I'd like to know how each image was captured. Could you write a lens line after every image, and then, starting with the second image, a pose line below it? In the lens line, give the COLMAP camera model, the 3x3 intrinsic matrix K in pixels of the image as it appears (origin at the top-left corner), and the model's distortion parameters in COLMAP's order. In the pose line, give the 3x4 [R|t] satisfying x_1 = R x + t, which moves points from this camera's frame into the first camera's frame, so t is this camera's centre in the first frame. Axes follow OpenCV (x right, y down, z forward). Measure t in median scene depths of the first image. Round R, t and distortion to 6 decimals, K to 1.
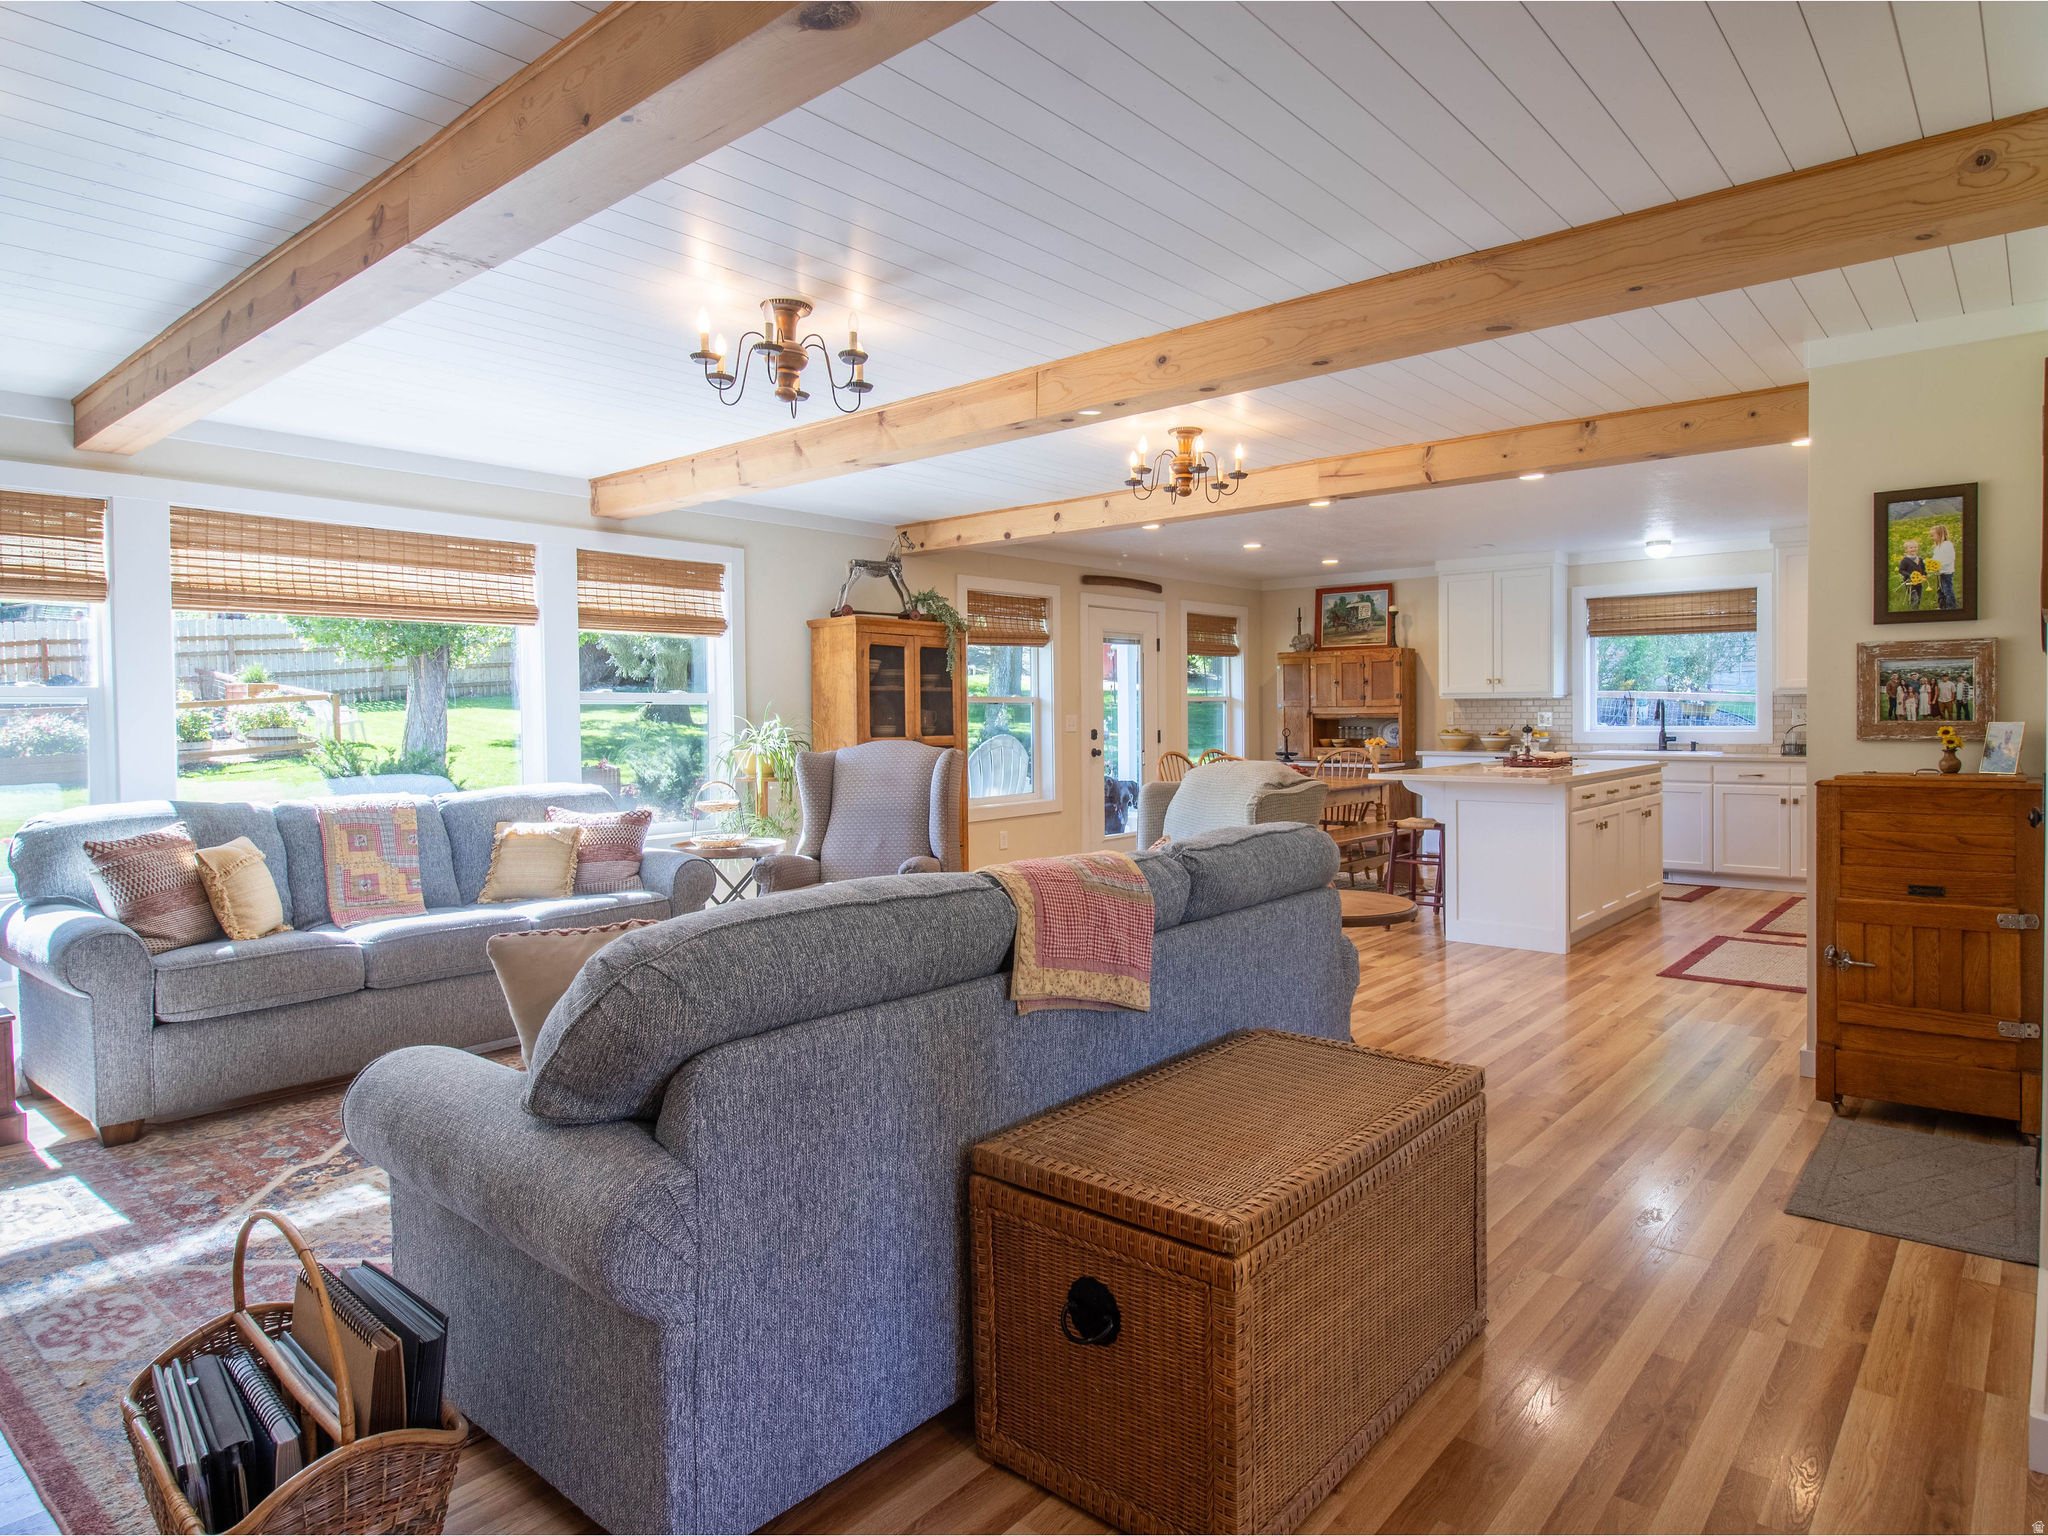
lens RADIAL K [[1196.9, 0, 1088.1], [0, 1196.9, 738.5], [0, 0, 1]] dist [0.005657, -0.015086]
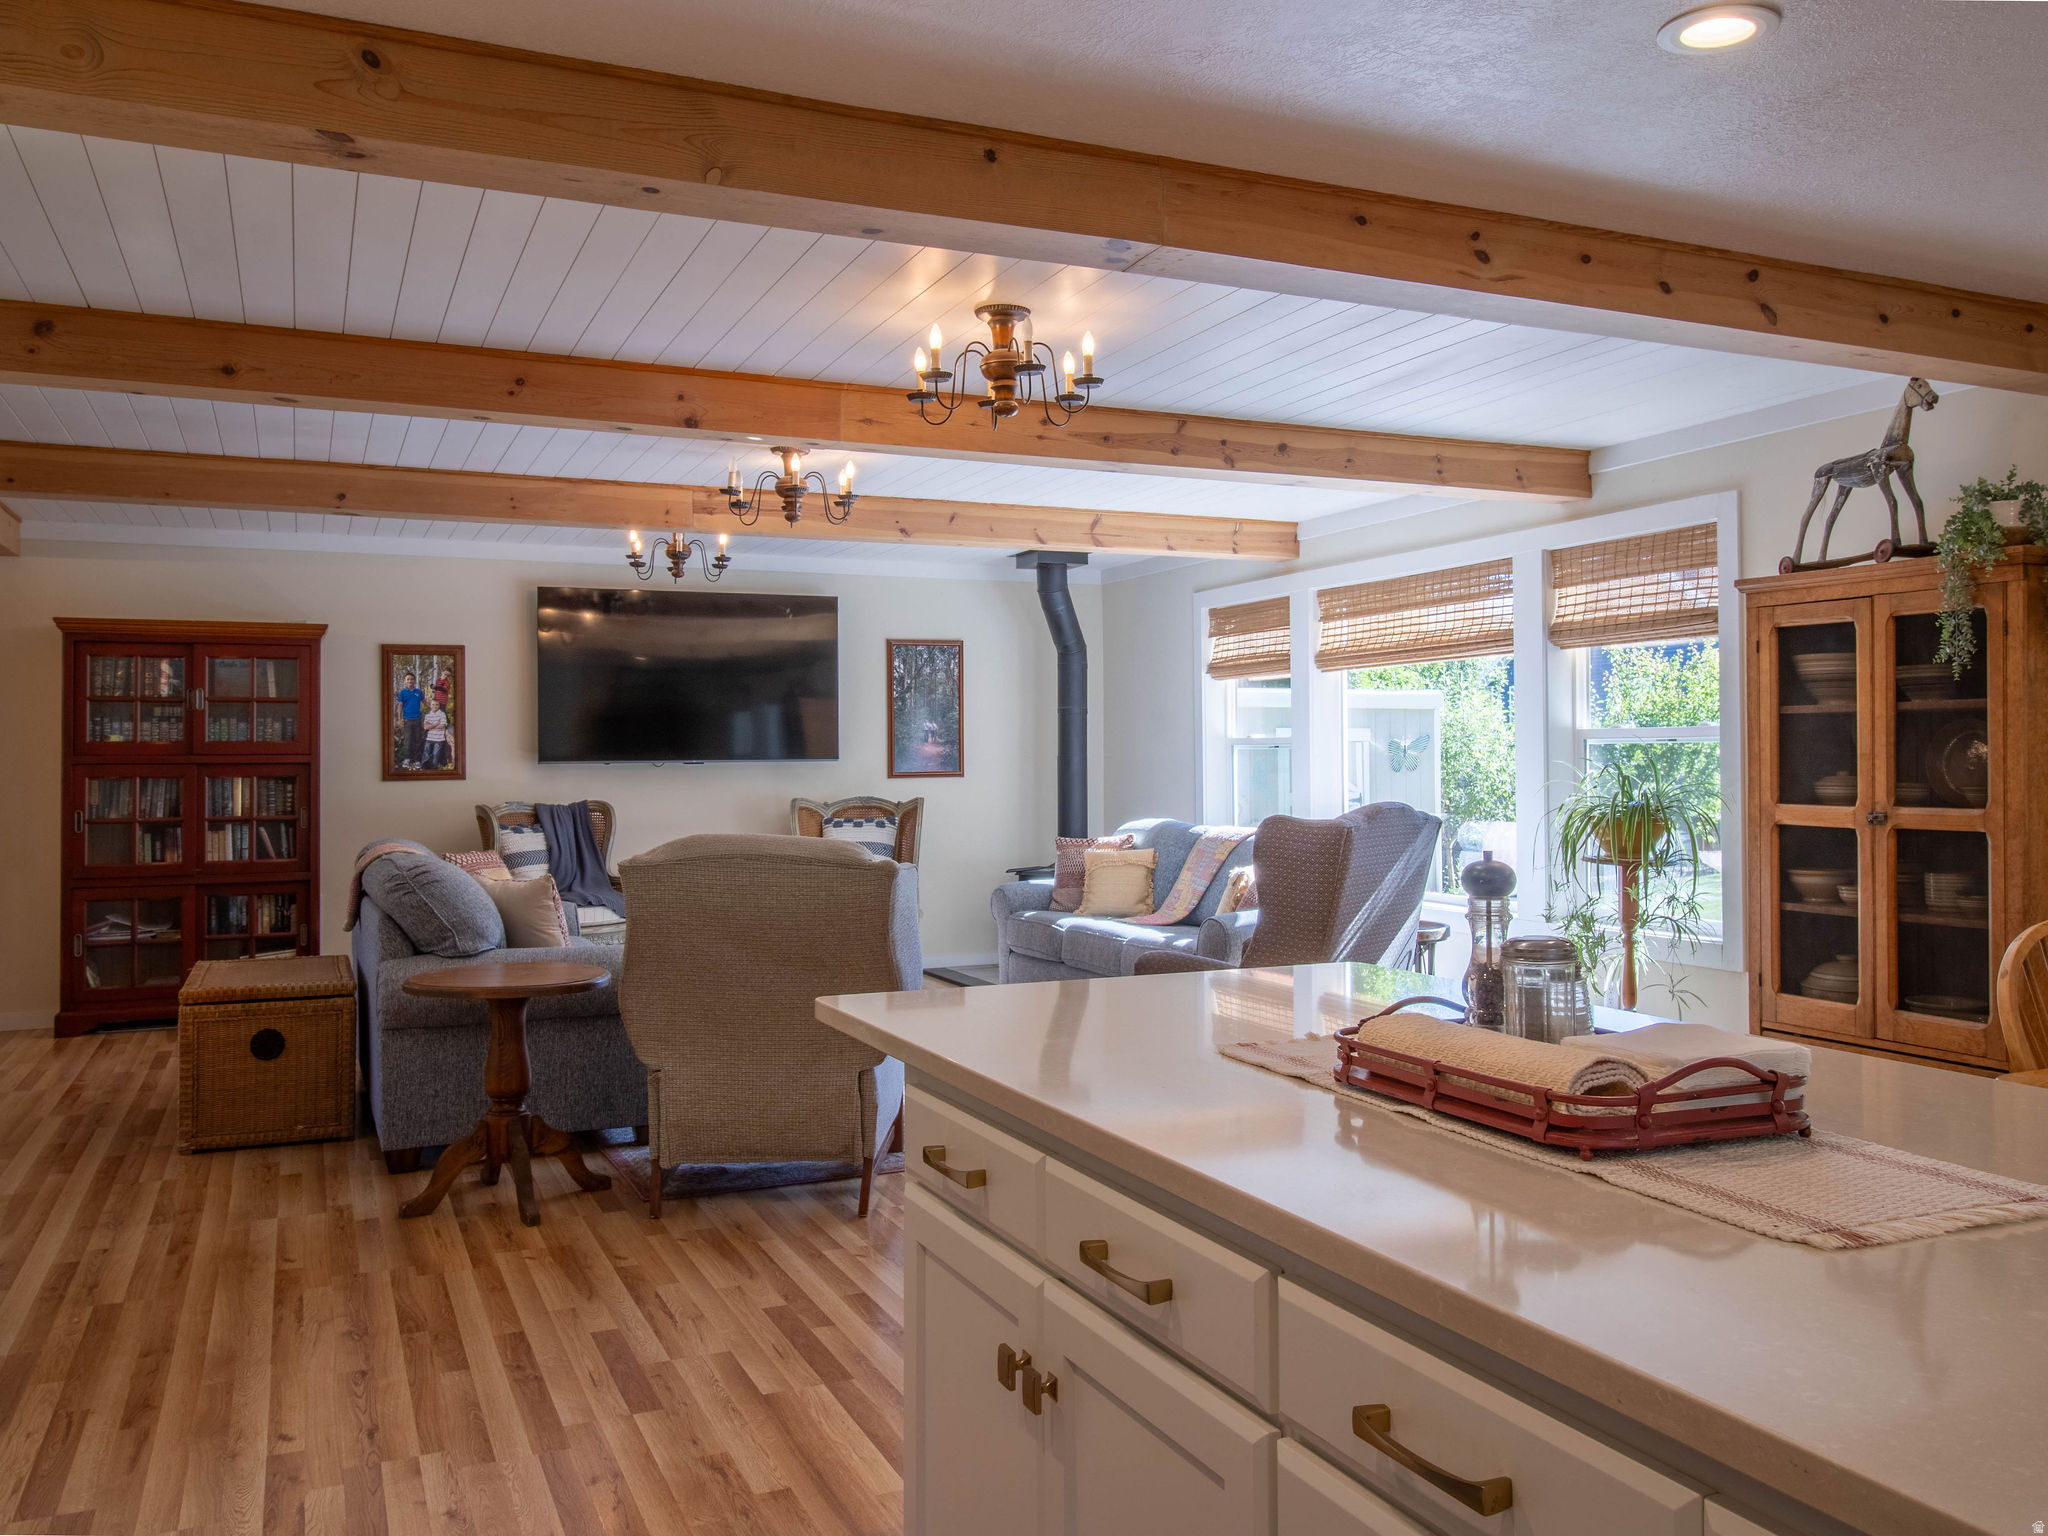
lens RADIAL K [[1617.7, 0, 1034.7], [0, 1617.7, 735.2], [0, 0, 1]] dist [0.011447, 0.000543]
pose [[-0.444412, -0.002263, -0.895820, 1.142864], [-0.007203, 0.999974, 0.001047, -0.055083], [0.895794, 0.006918, -0.444416, 1.924246]]
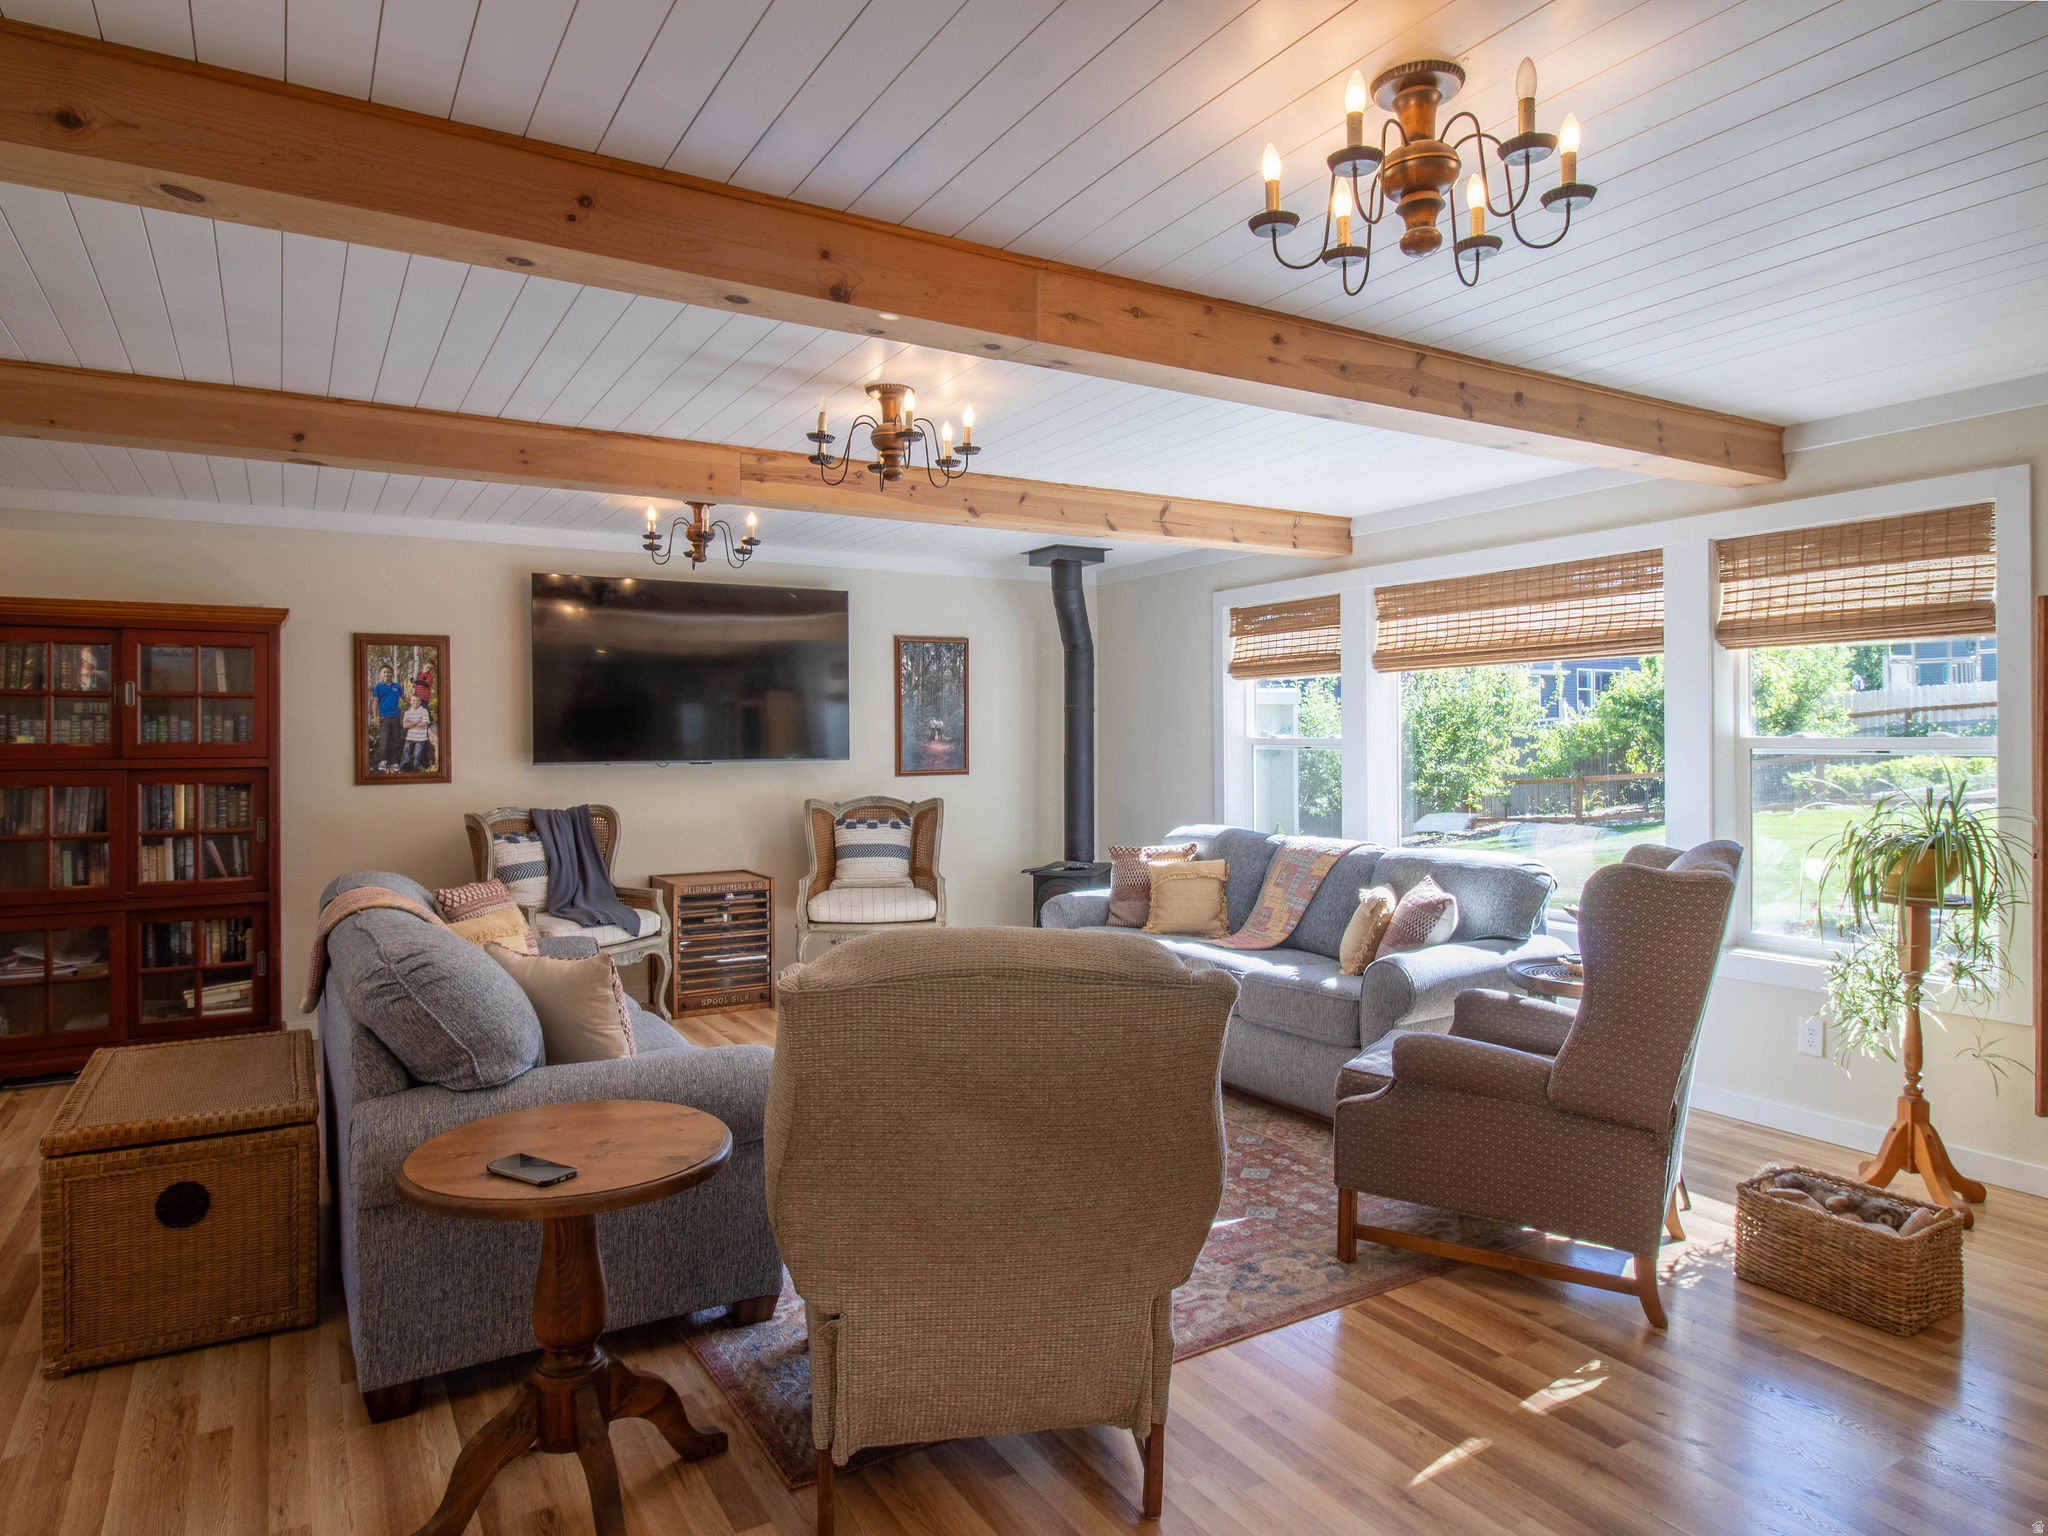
lens RADIAL K [[1233.0, 0, 1028.9], [0, 1233.0, 737.5], [0, 0, 1]] dist [0.009067, -0.013567]
pose [[-0.336154, 0.010185, -0.941752, 0.687038], [-0.010948, 0.999832, 0.014721, -0.074737], [0.941743, 0.015259, -0.335986, 1.410436]]
